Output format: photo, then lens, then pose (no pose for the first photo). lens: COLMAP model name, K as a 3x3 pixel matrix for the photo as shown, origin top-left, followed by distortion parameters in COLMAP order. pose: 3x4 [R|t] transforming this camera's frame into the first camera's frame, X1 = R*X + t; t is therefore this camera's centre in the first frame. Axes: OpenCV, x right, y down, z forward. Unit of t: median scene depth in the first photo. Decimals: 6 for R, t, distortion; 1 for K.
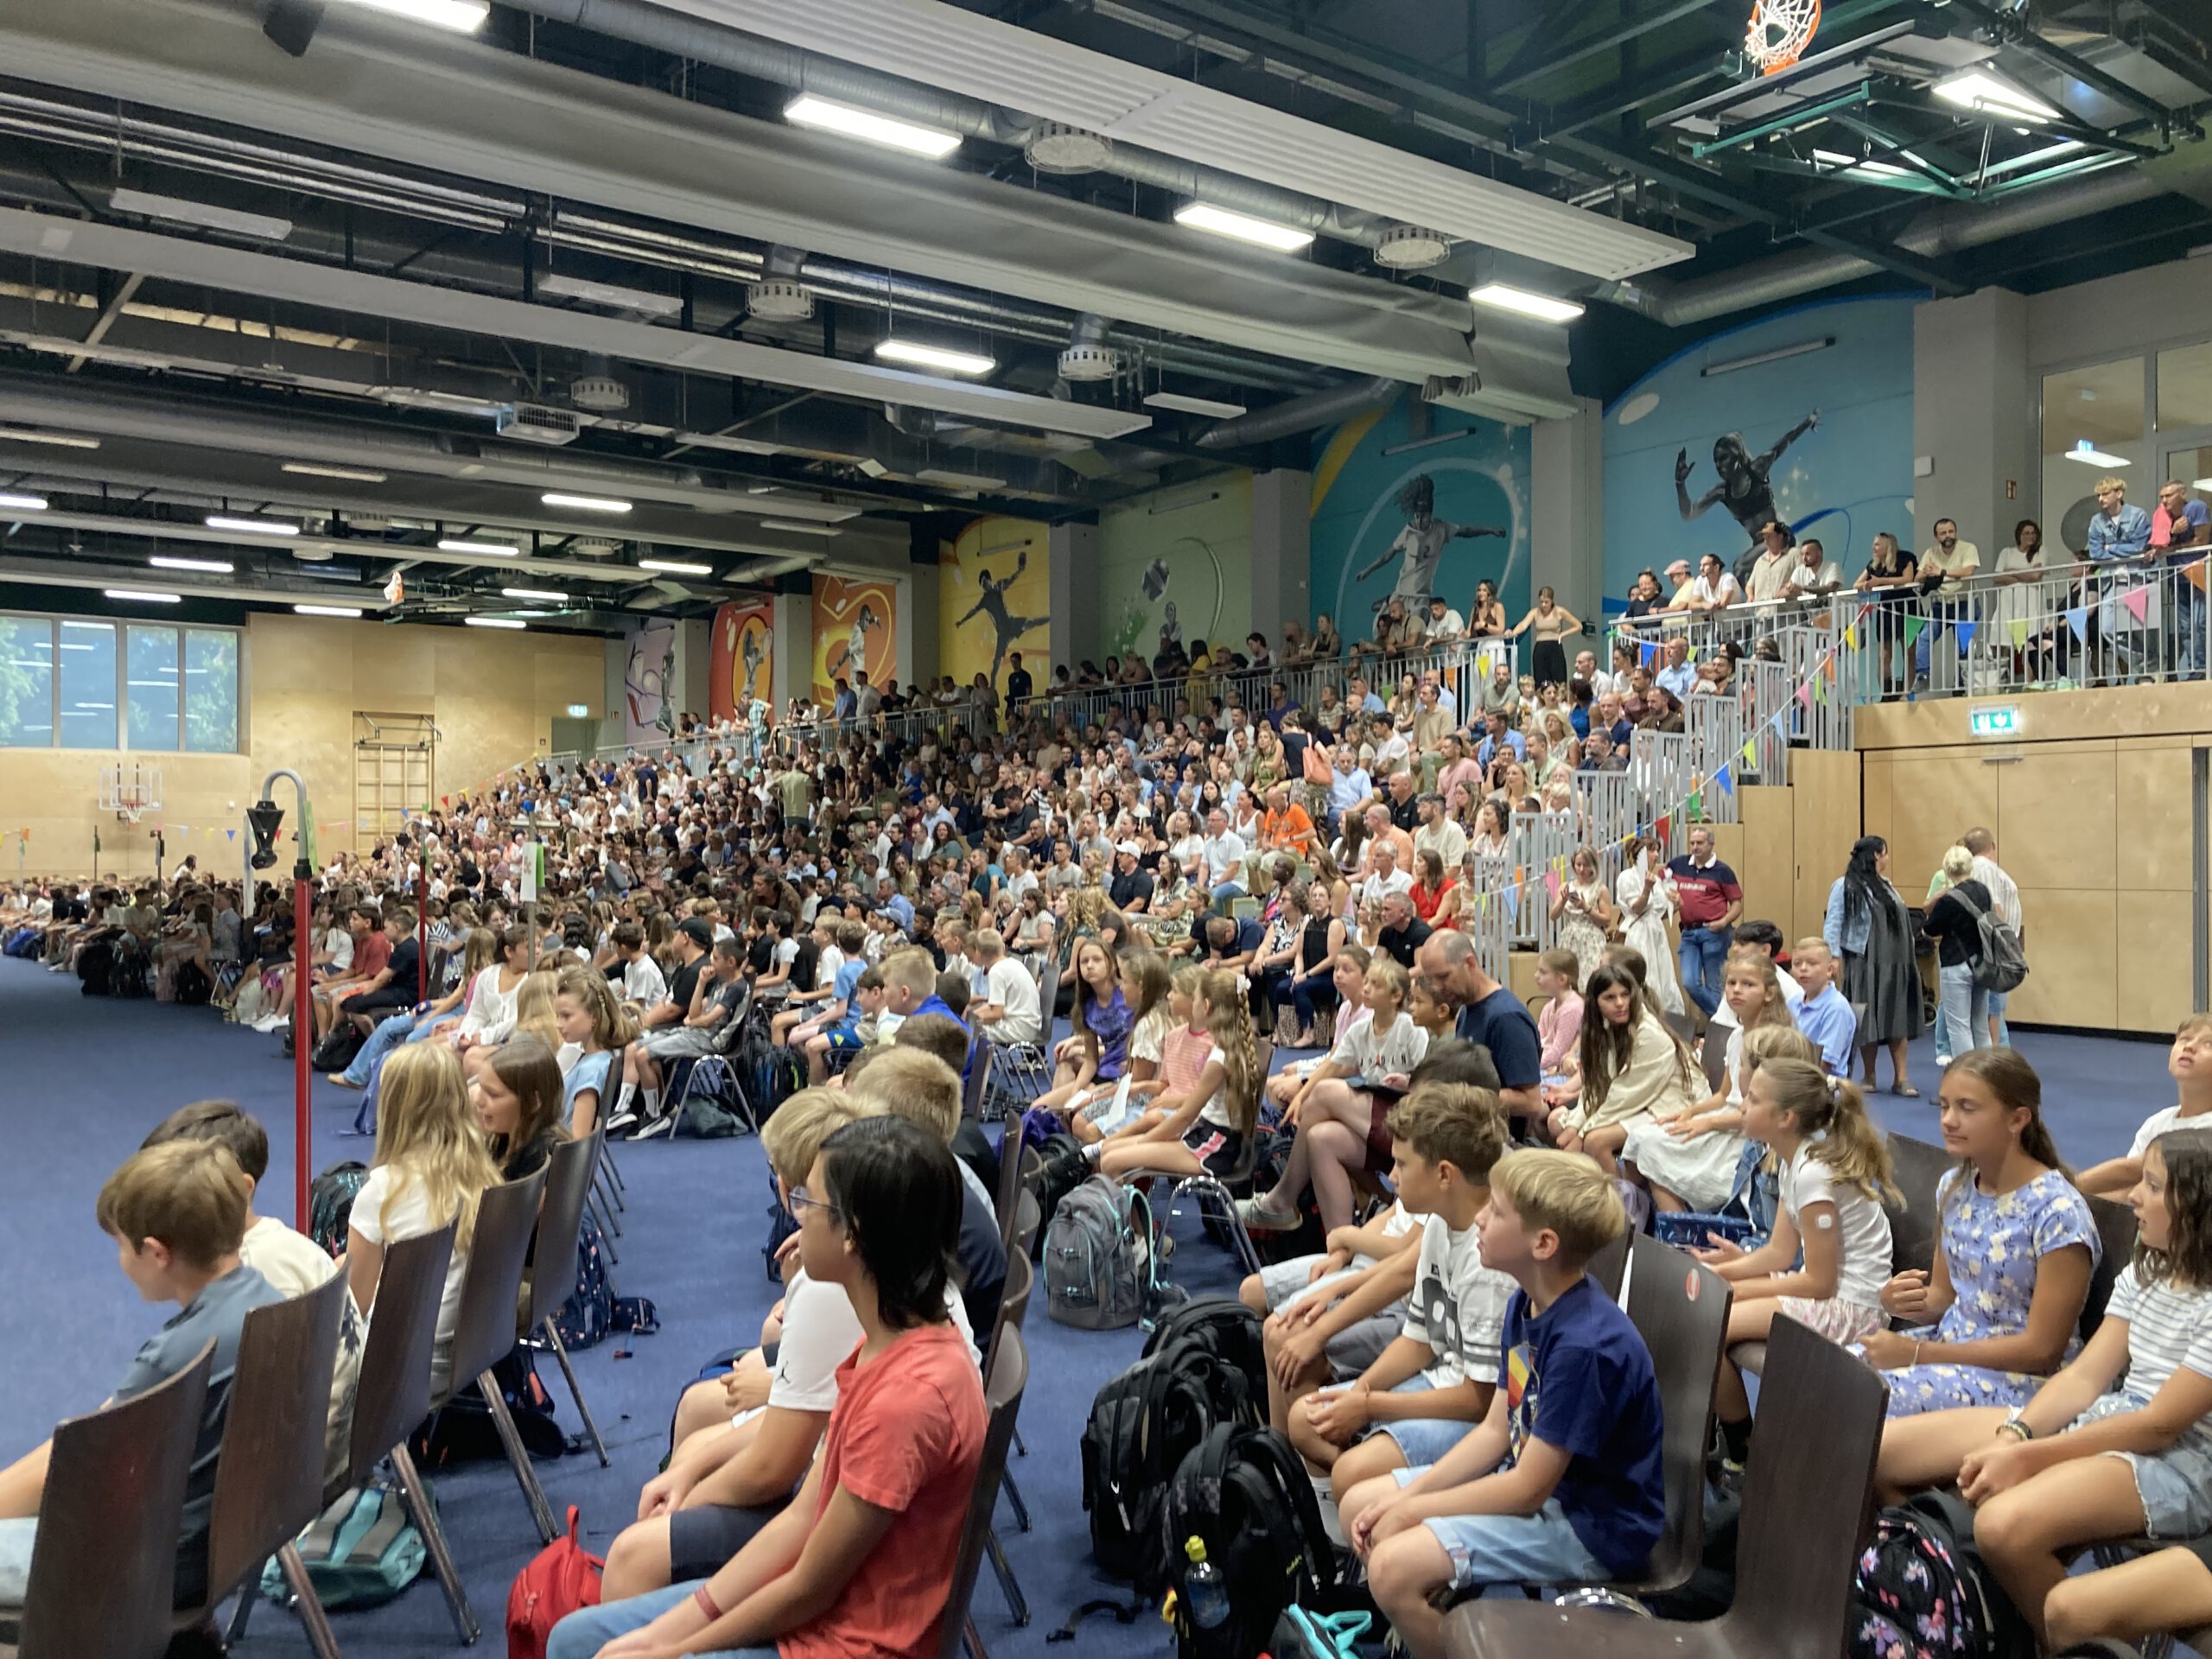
lens RADIAL K [[1785.2, 0, 1110.2], [0, 1785.2, 833.3], [0, 0, 1]] dist [0.039373, -0.052043]
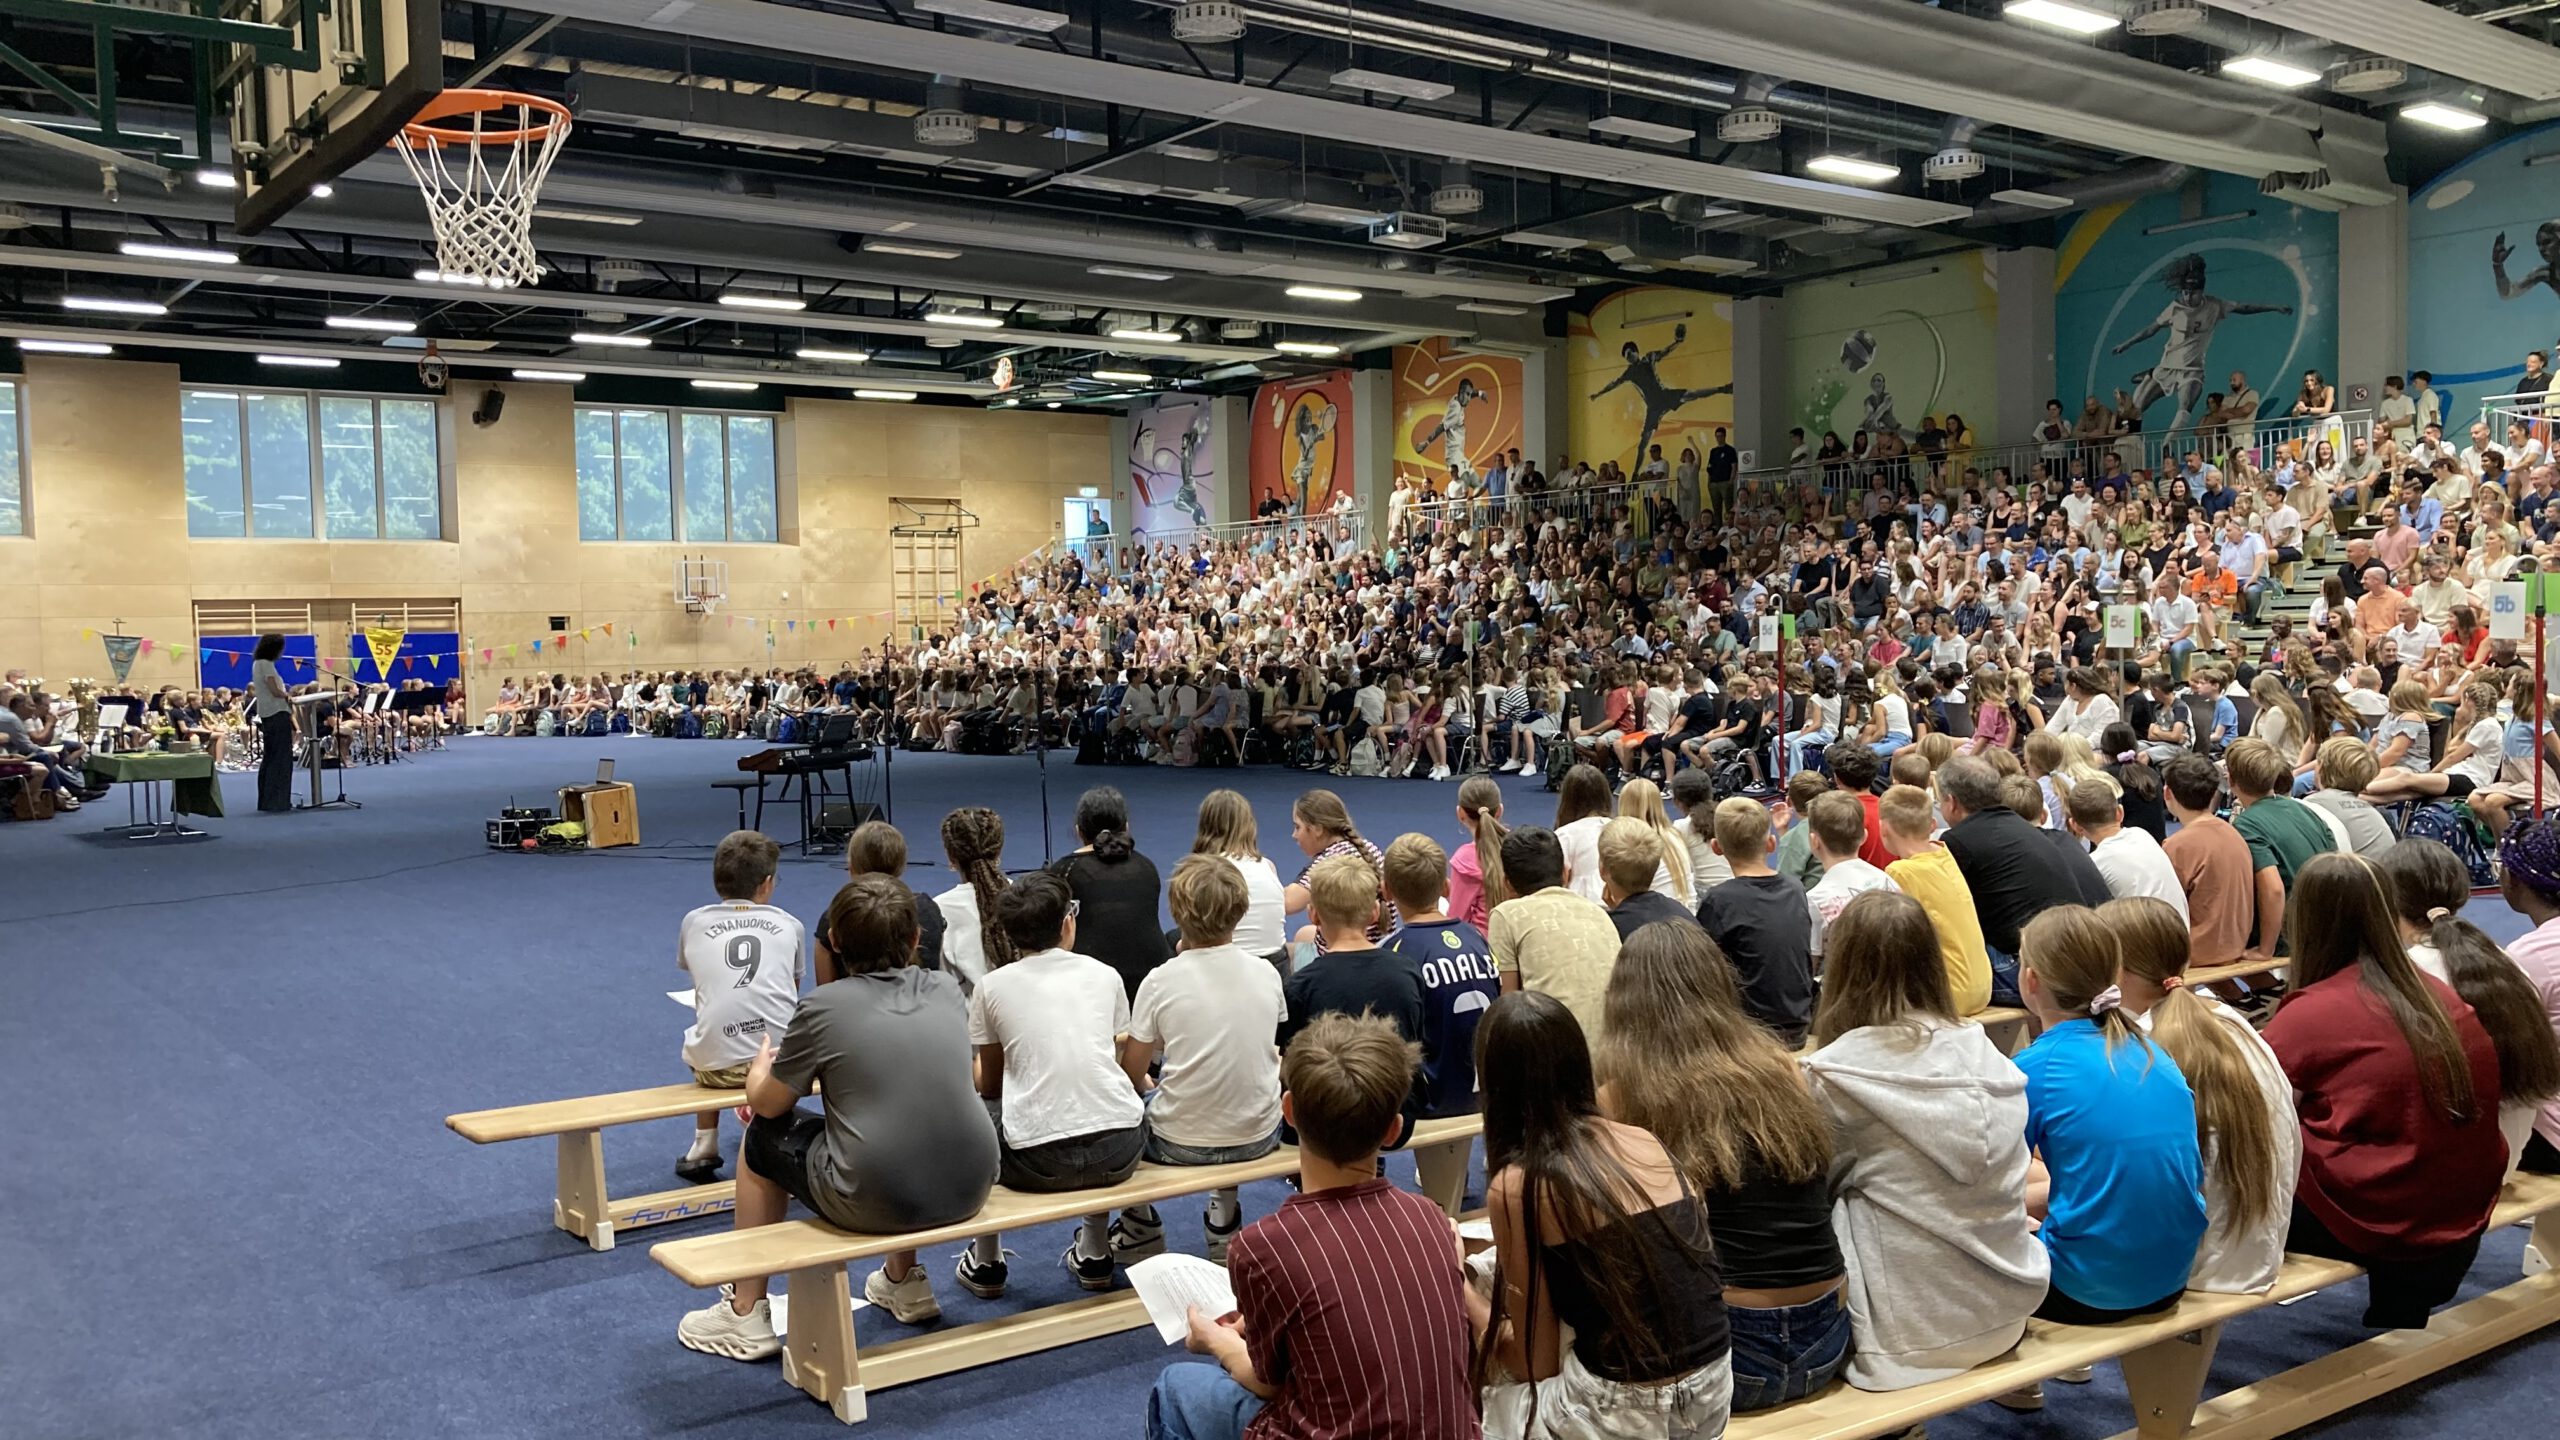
lens RADIAL K [[2122.7, 0, 1276.9], [0, 2122.7, 882.2], [0, 0, 1]] dist [0.029227, -0.000696]
pose [[0.999072, -0.030100, 0.030811, -0.332931], [0.025961, 0.991577, 0.126890, -0.003263], [-0.034371, -0.125973, 0.991438, -0.232253]]
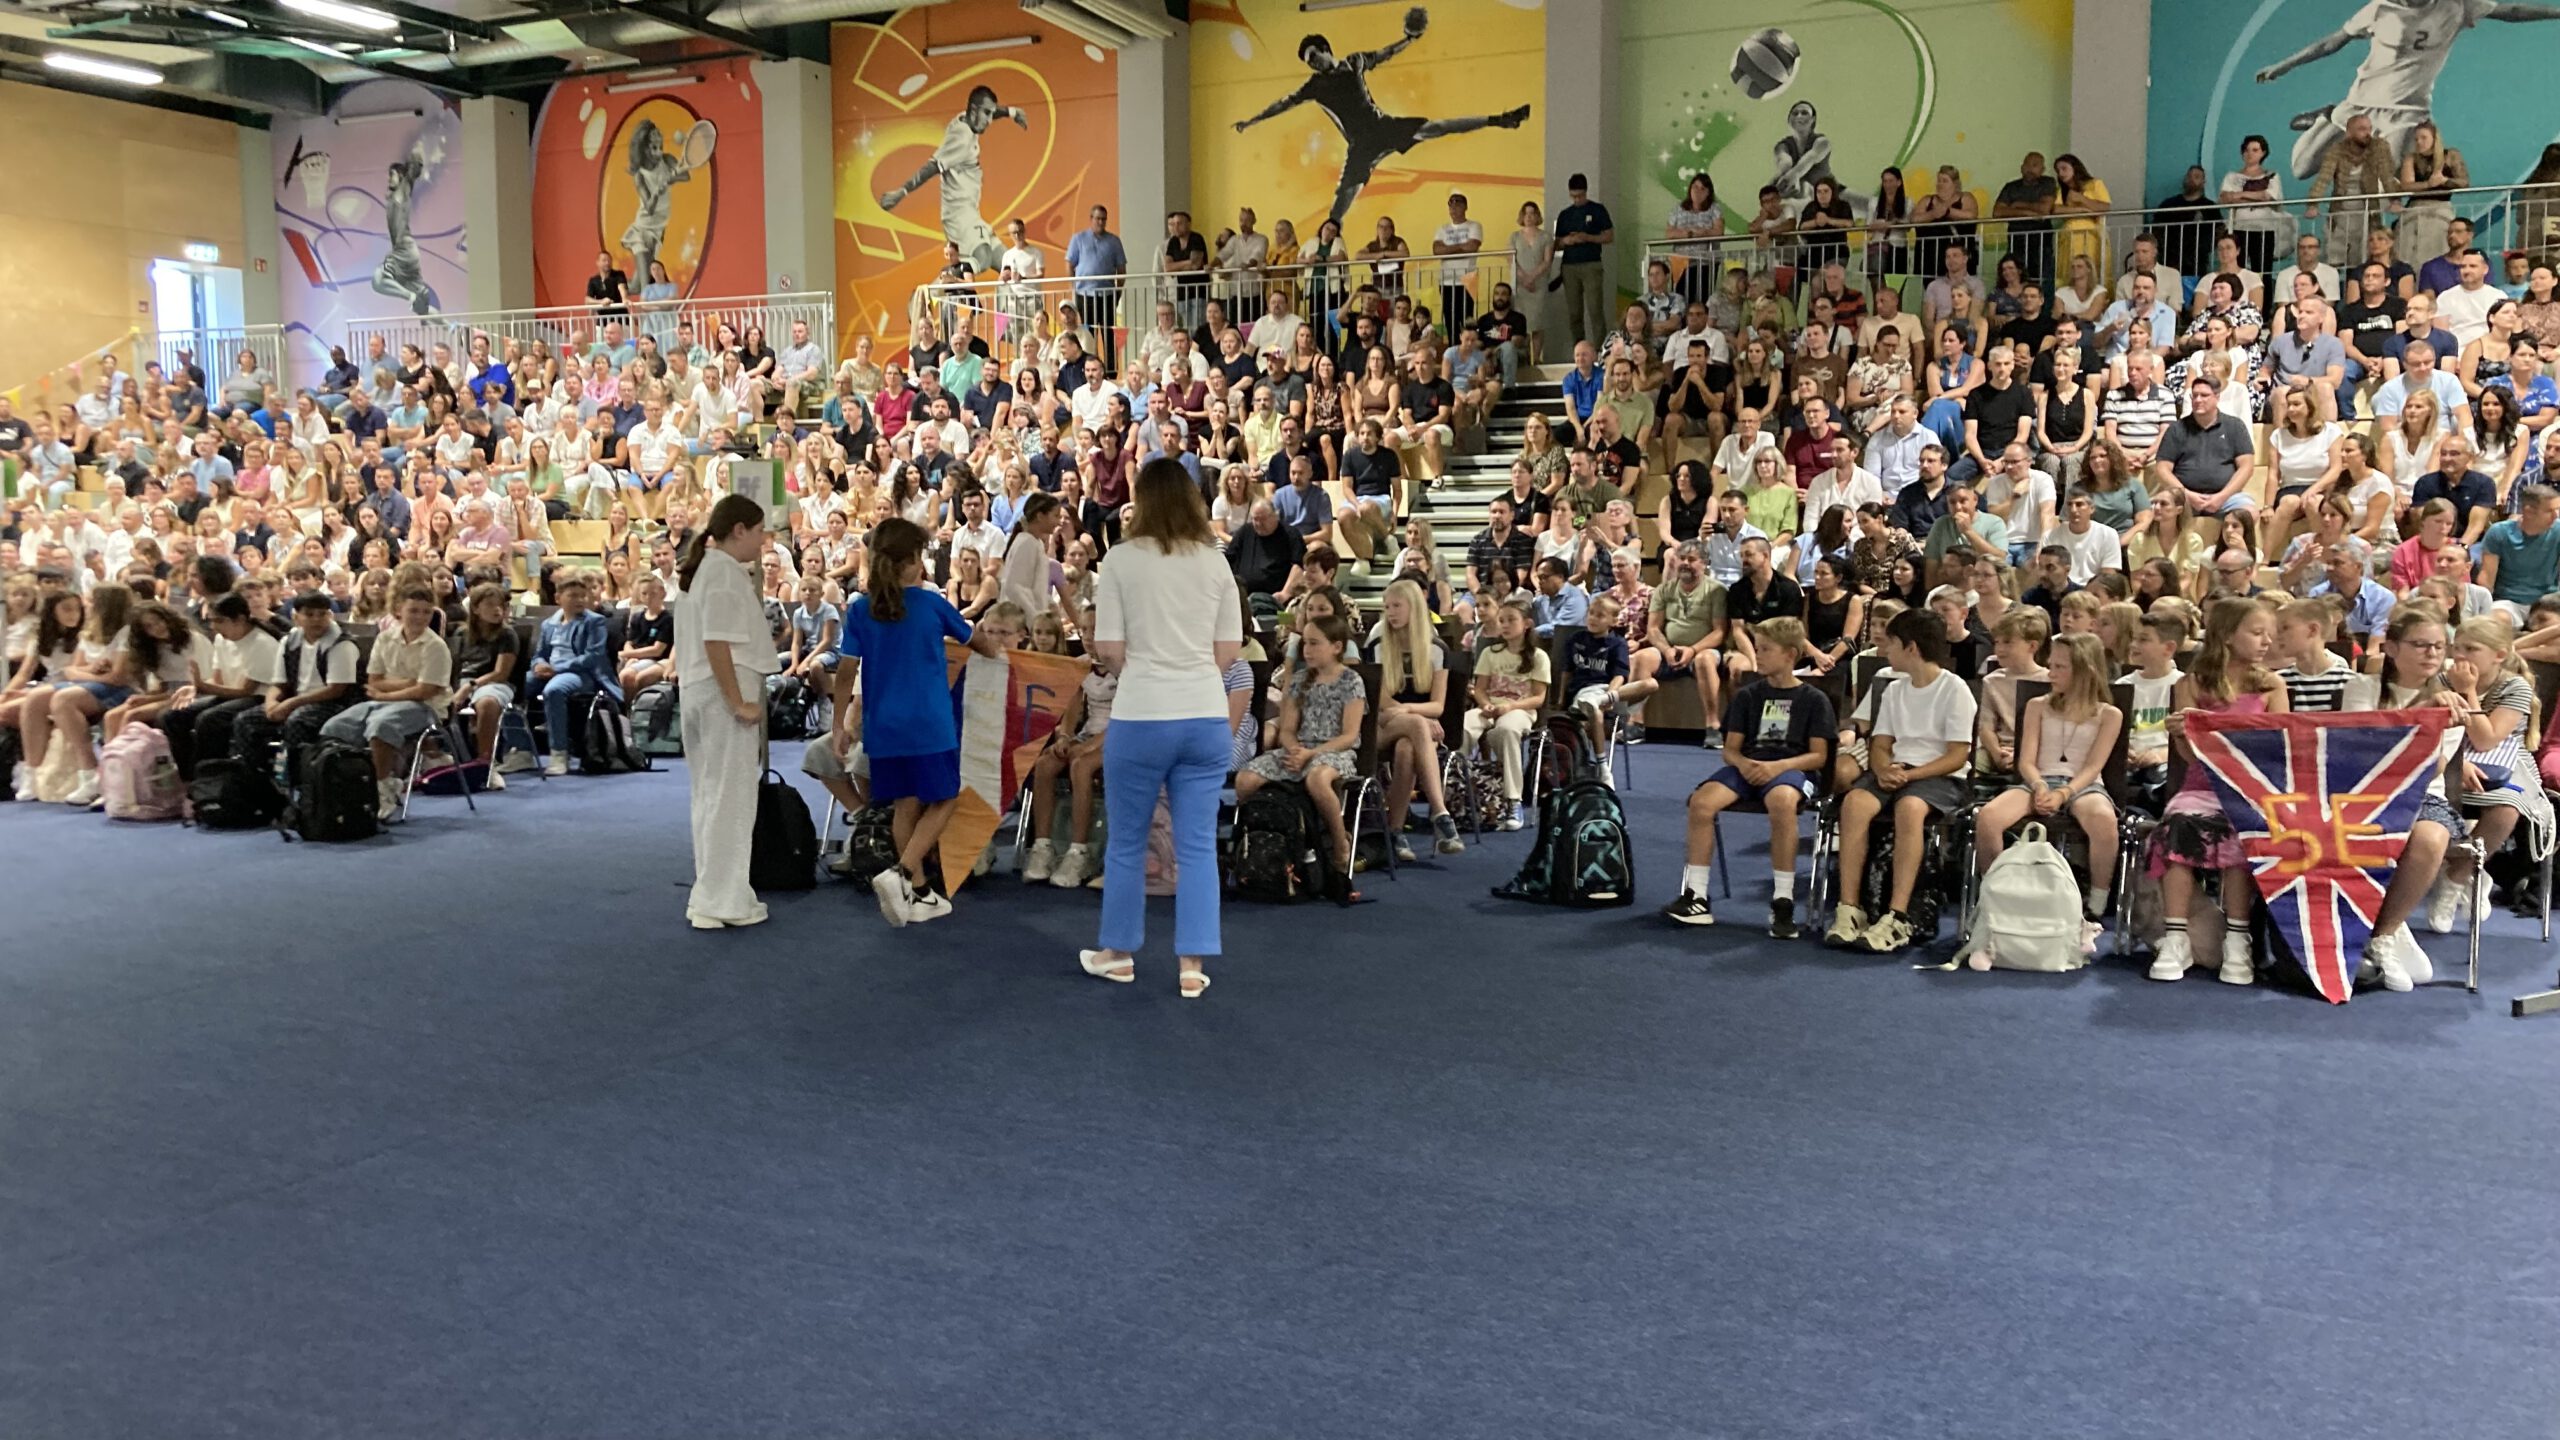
lens RADIAL K [[2122.7, 0, 1283.7], [0, 2122.7, 701.9], [0, 0, 1]] dist [0.029227, -0.000696]
pose [[0.877857, -0.047752, 0.476536, -0.455145], [0.001995, 0.995373, 0.096067, 0.007064], [-0.478919, -0.083383, 0.873890, 0.382243]]
